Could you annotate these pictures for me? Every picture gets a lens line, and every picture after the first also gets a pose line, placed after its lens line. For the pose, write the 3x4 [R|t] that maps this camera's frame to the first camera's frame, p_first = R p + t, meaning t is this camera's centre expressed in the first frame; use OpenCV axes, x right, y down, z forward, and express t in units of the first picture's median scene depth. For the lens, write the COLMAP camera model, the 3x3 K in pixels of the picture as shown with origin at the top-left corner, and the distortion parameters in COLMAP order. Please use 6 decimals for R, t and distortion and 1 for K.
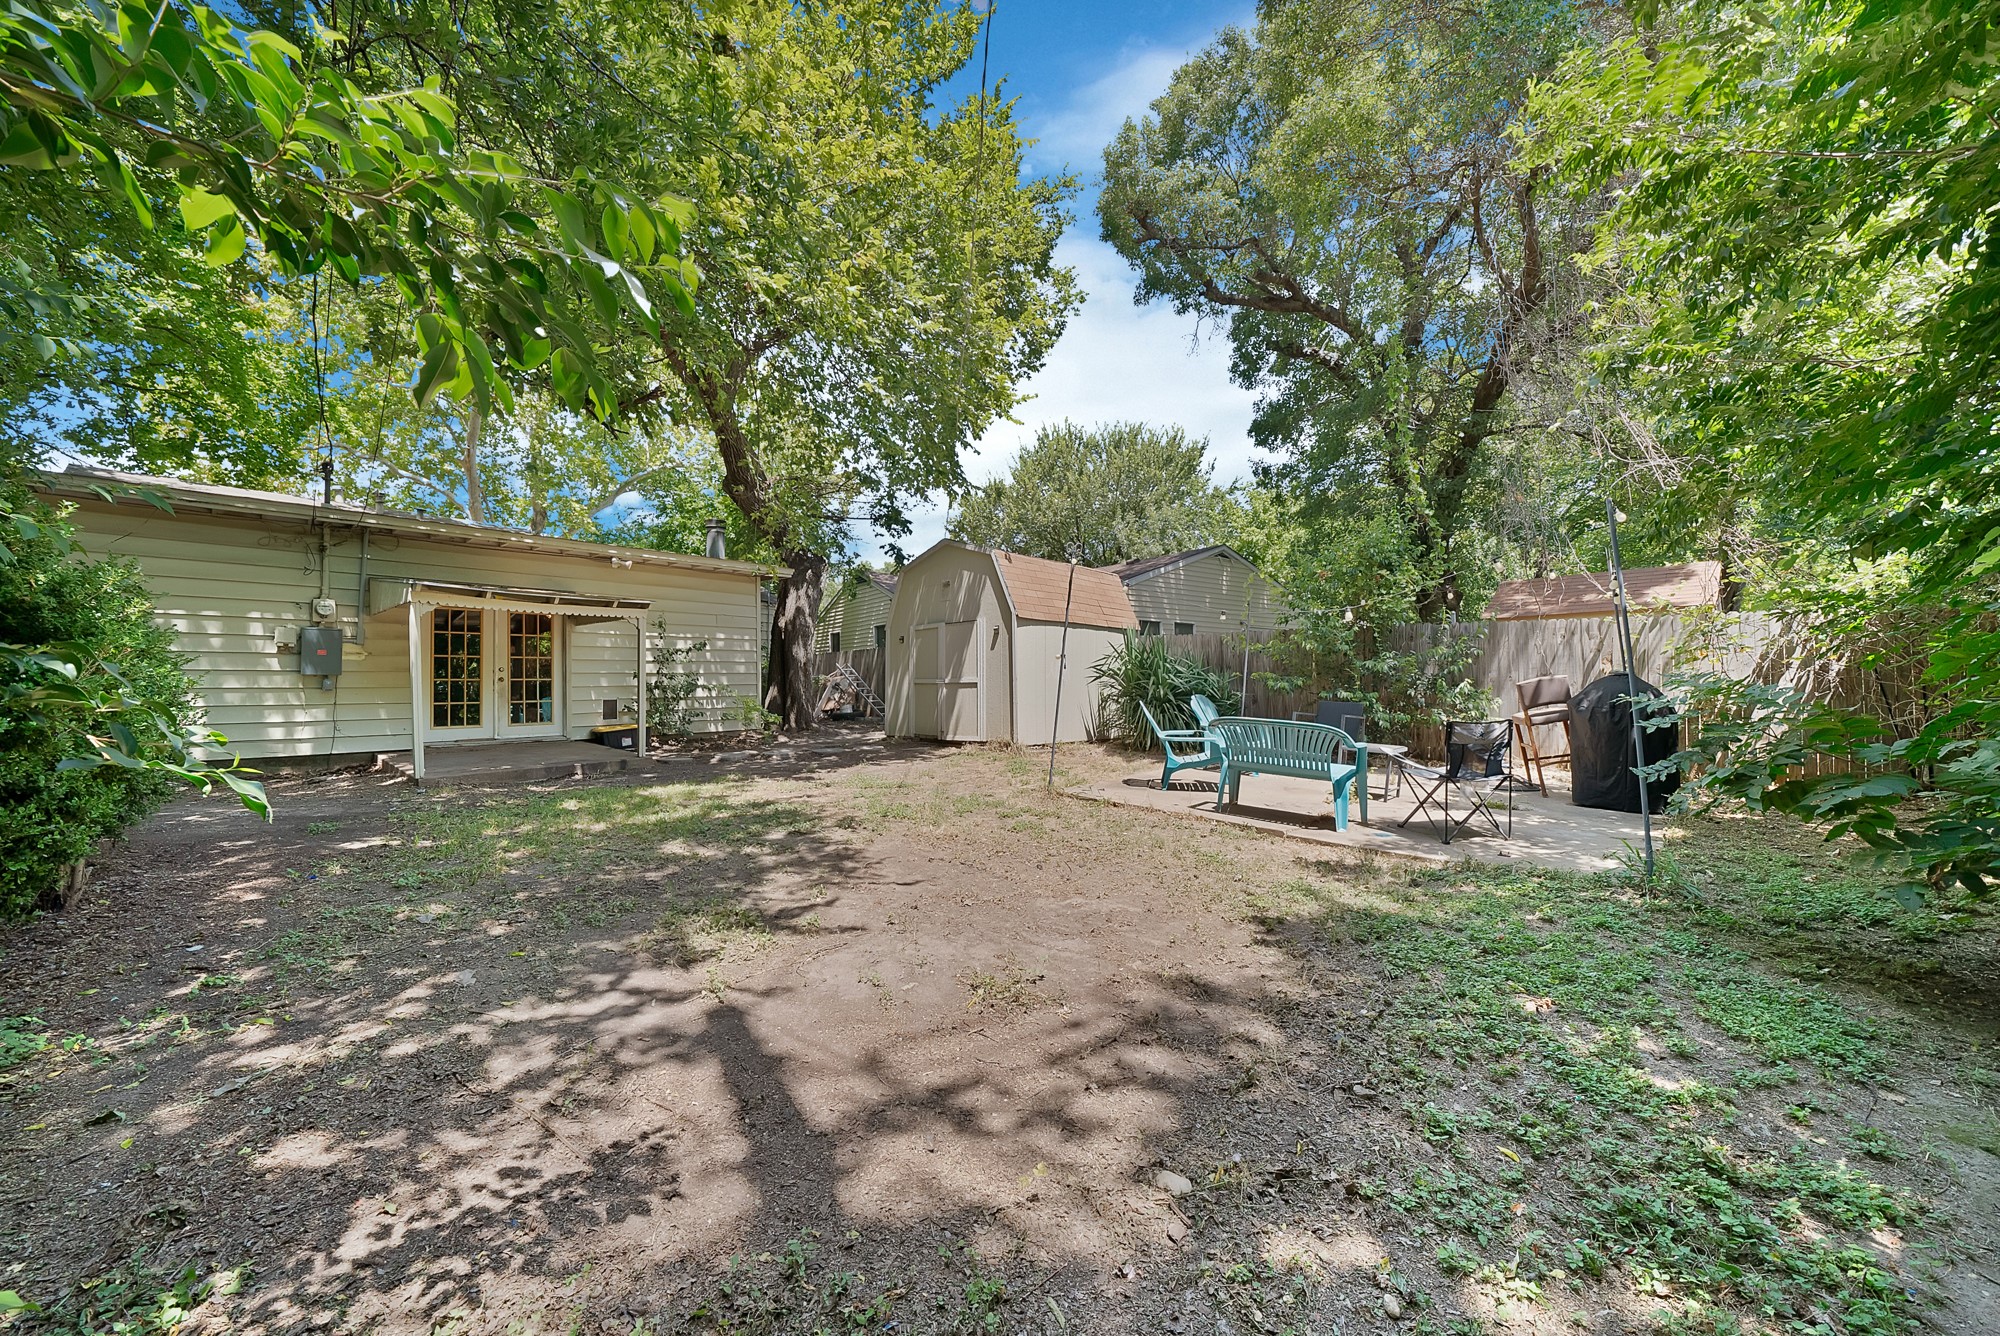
lens RADIAL K [[720.1, 0, 1014.1], [0, 720.1, 674.6], [0, 0, 1]] dist [-0.018254, 0.000288]
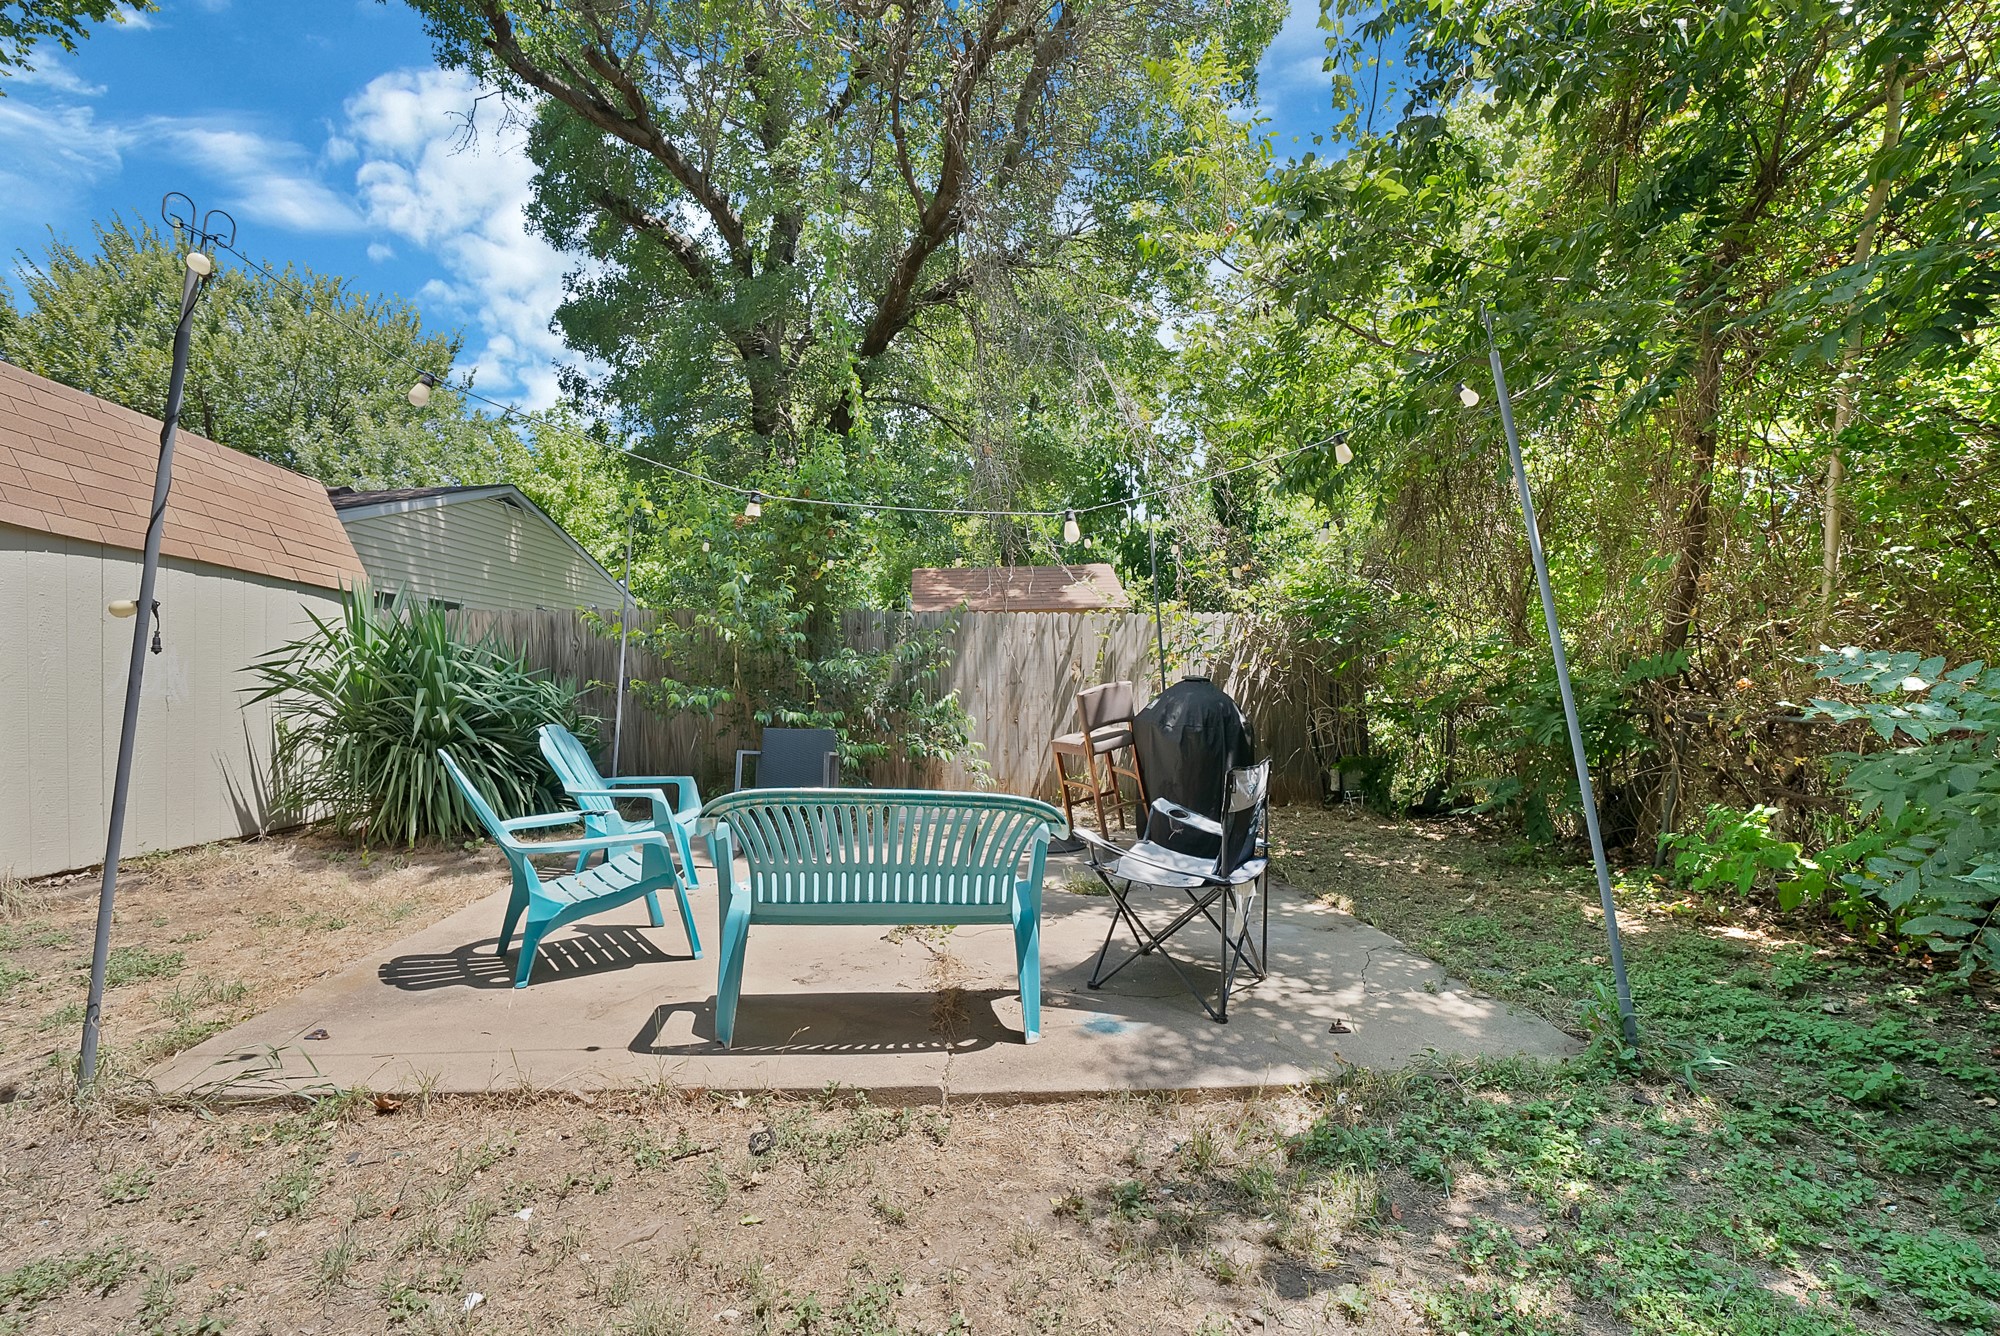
lens RADIAL K [[887.4, 0, 994.3], [0, 887.4, 684.5], [0, 0, 1]] dist [-0.000356, -0.000271]
pose [[0.686632, -0.001653, 0.727003, 0.017590], [0.005452, 0.999981, -0.002876, 0.002743], [-0.726985, 0.005938, 0.686628, 0.213712]]
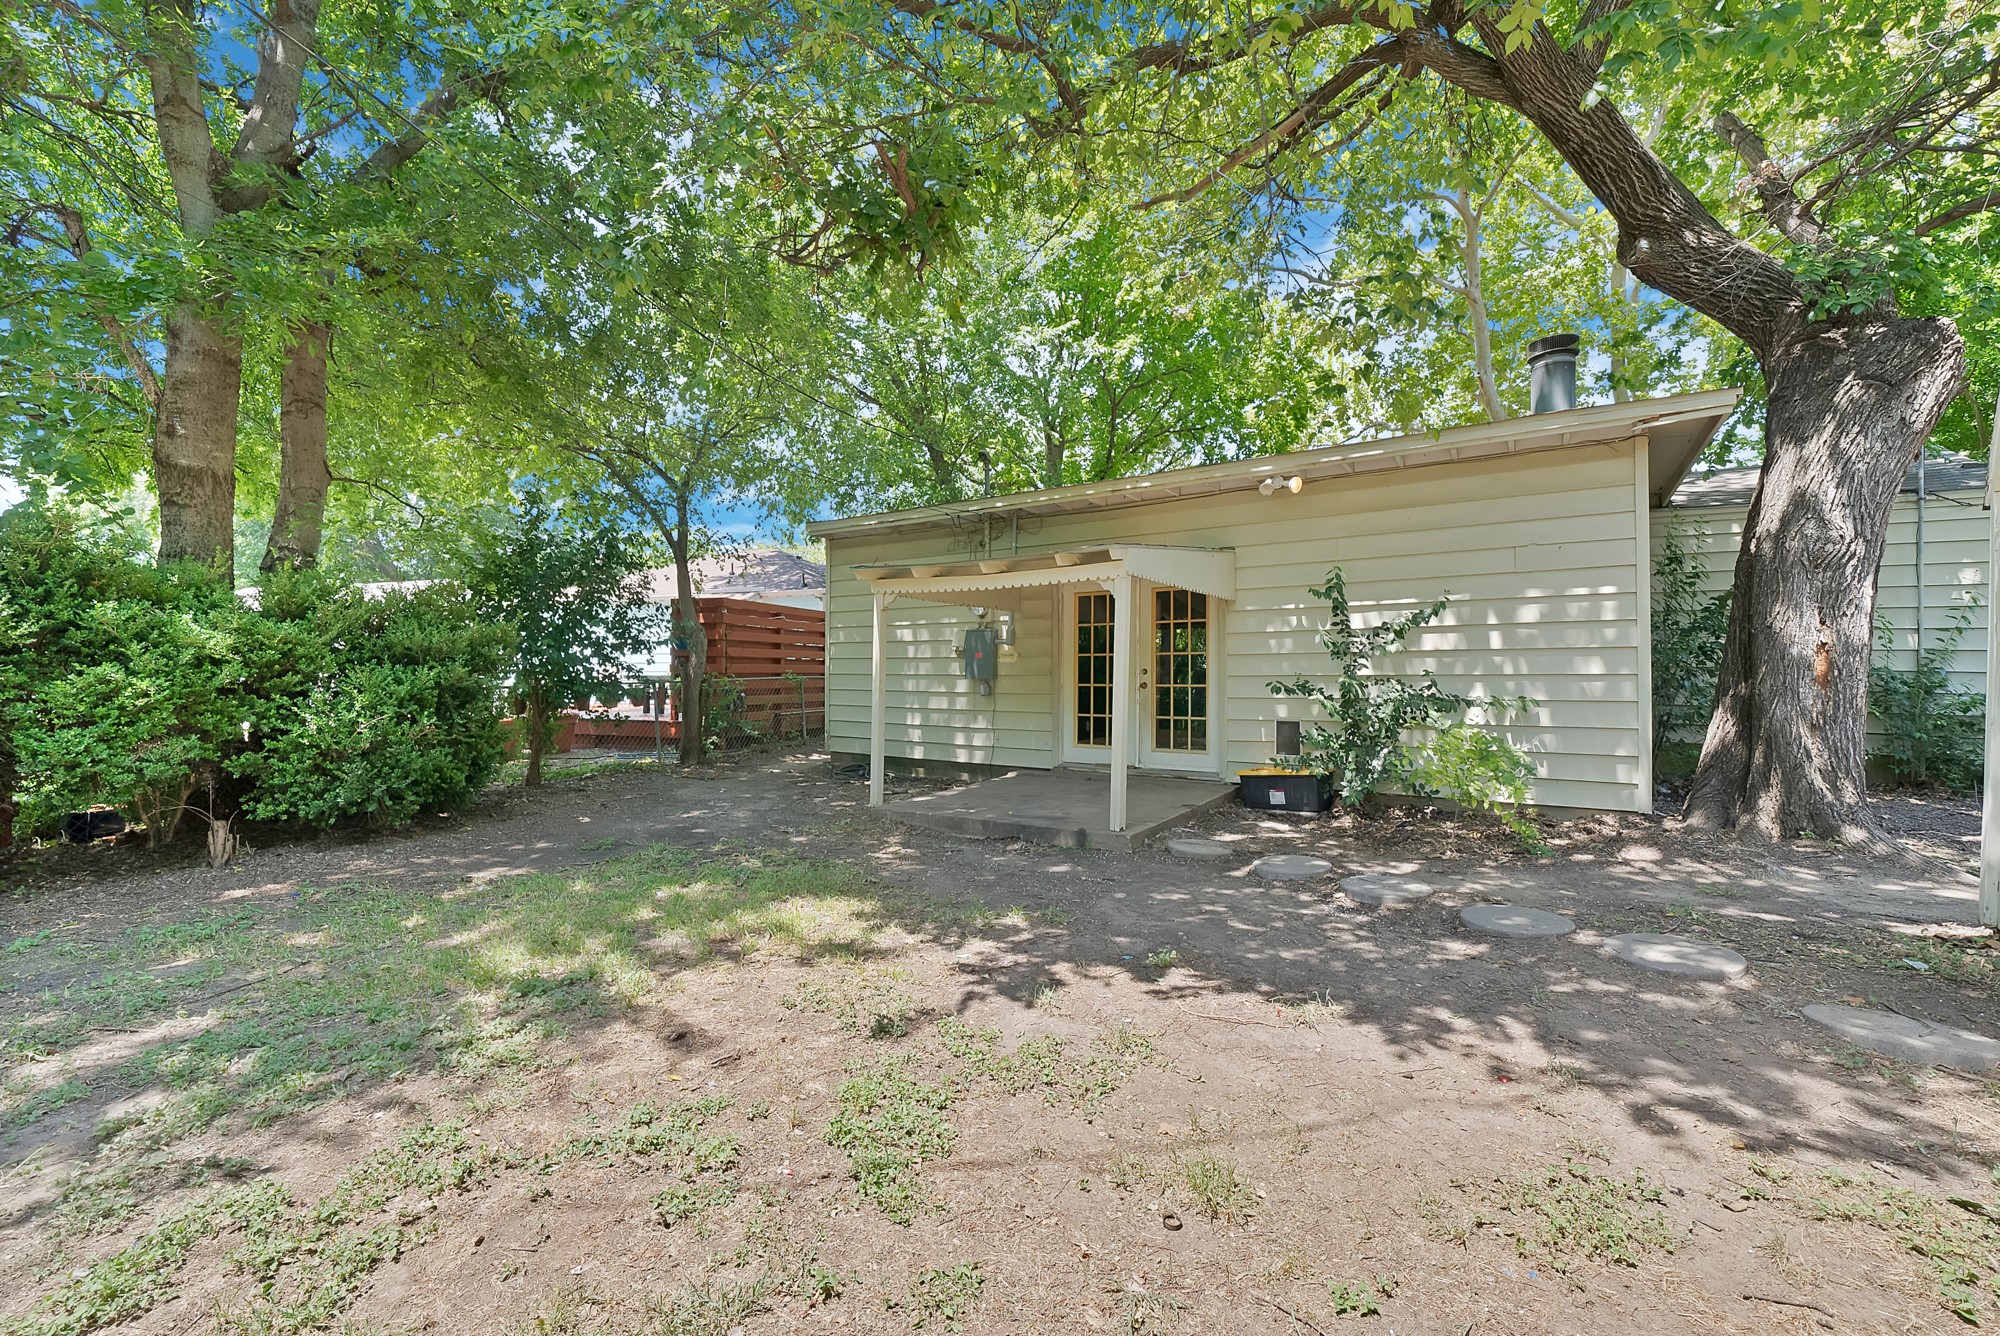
lens RADIAL K [[819.6, 0, 1002.7], [0, 819.6, 693.4], [0, 0, 1]] dist [-0.011152, 0.000291]
pose [[0.107915, 0.022704, -0.993901, 0.068350], [0.002733, 0.999729, 0.023134, -0.004073], [0.994156, -0.005213, 0.107824, 0.640647]]
